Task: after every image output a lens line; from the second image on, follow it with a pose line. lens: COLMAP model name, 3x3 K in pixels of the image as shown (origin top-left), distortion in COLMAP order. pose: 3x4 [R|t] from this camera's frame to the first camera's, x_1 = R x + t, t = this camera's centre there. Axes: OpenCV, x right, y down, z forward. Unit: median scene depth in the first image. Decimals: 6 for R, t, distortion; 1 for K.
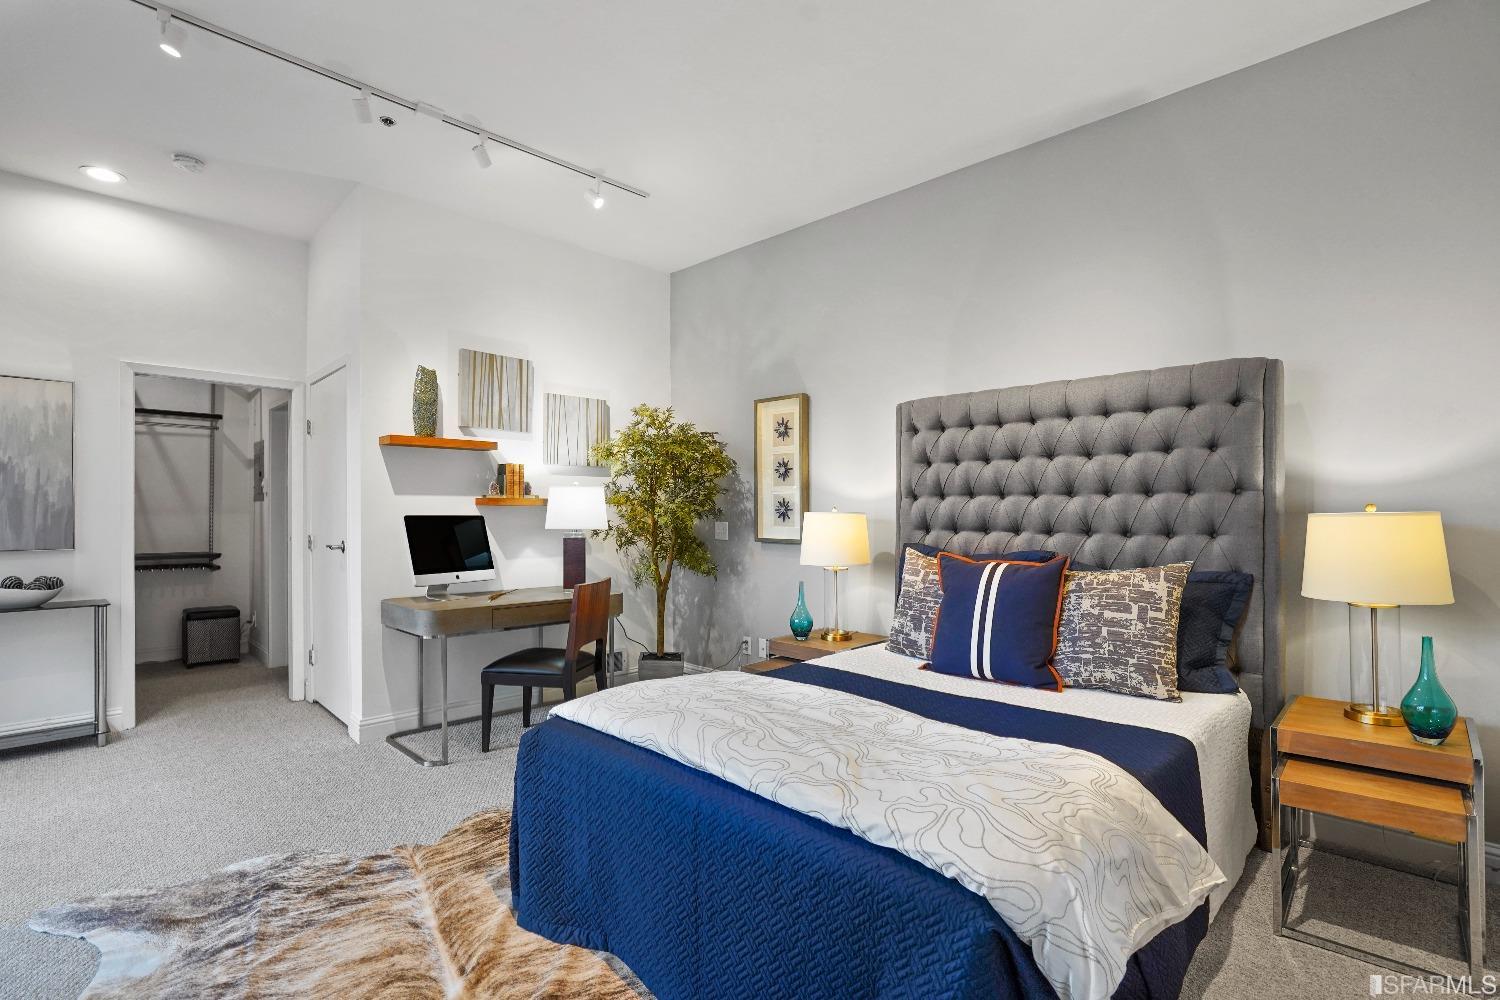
lens RADIAL K [[703.6, 0, 752.8], [0, 703.6, 509.2], [0, 0, 1]] dist [-0.049000, 0.018329]
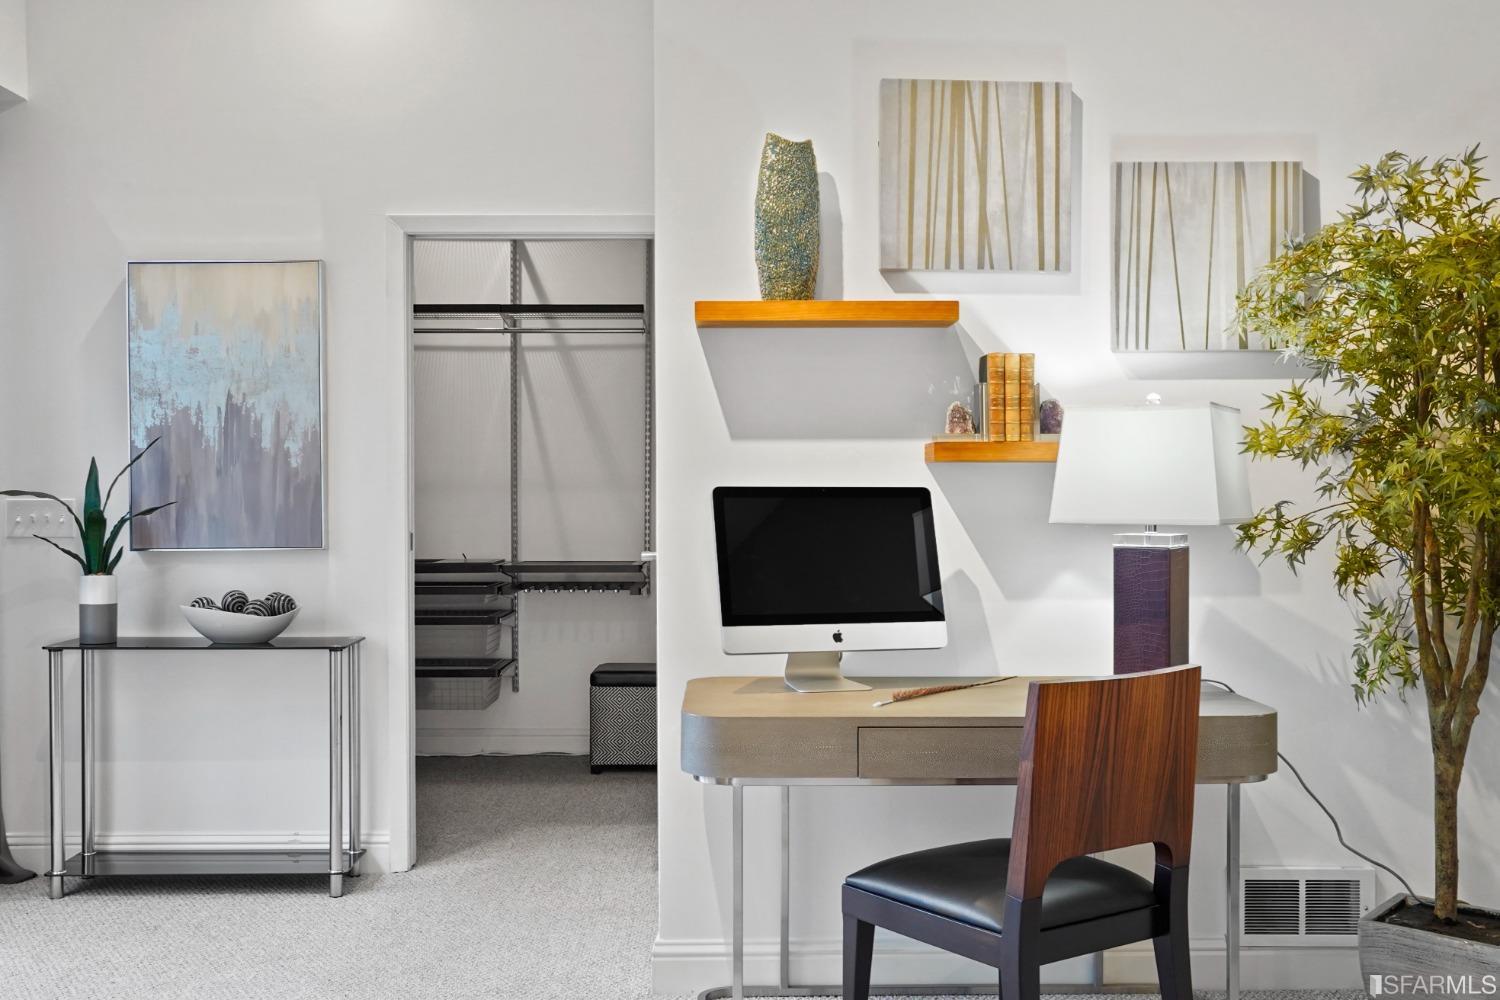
lens RADIAL K [[1515.6, 0, 751.0], [0, 1515.6, 501.9], [0, 0, 1]] dist [-0.021335, 0.000000]
pose [[0.702935, 0.001248, -0.711253, 0.163267], [0.006367, 0.999947, 0.008046, 0.010056], [0.711225, -0.010184, 0.702890, 0.323536]]
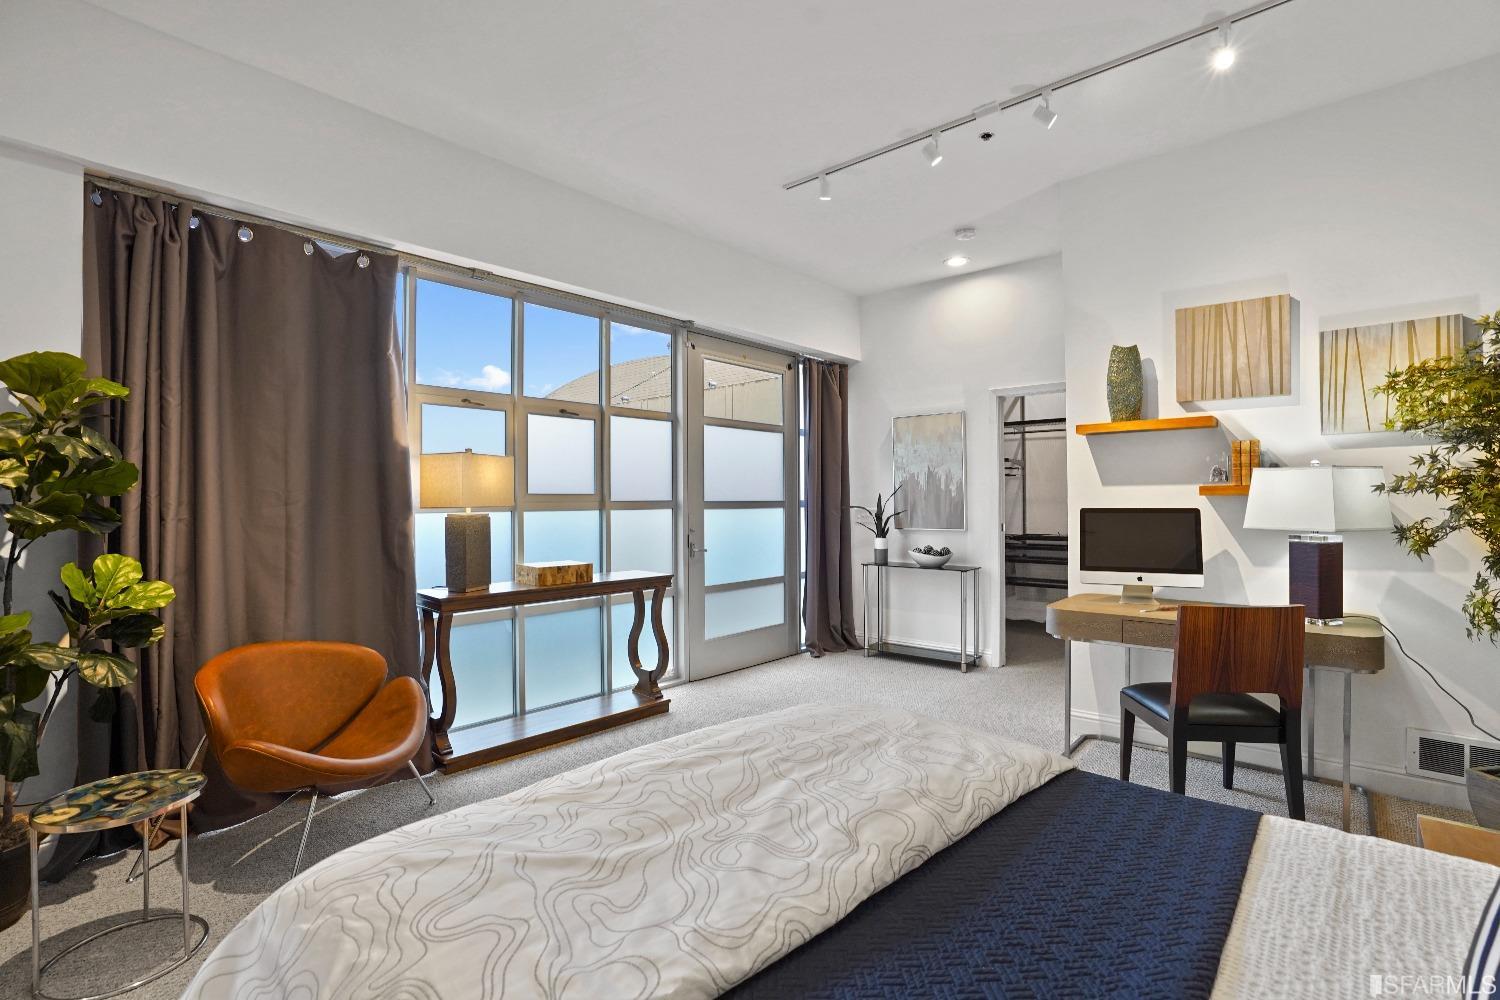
lens RADIAL K [[703.6, 0, 756.5], [0, 703.6, 497.4], [0, 0, 1]] dist [-0.049000, 0.018329]
pose [[0.049349, -0.004788, -0.998770, 0.397403], [0.013197, 0.999904, -0.004141, -0.007010], [0.998694, -0.012976, 0.049407, 0.456120]]
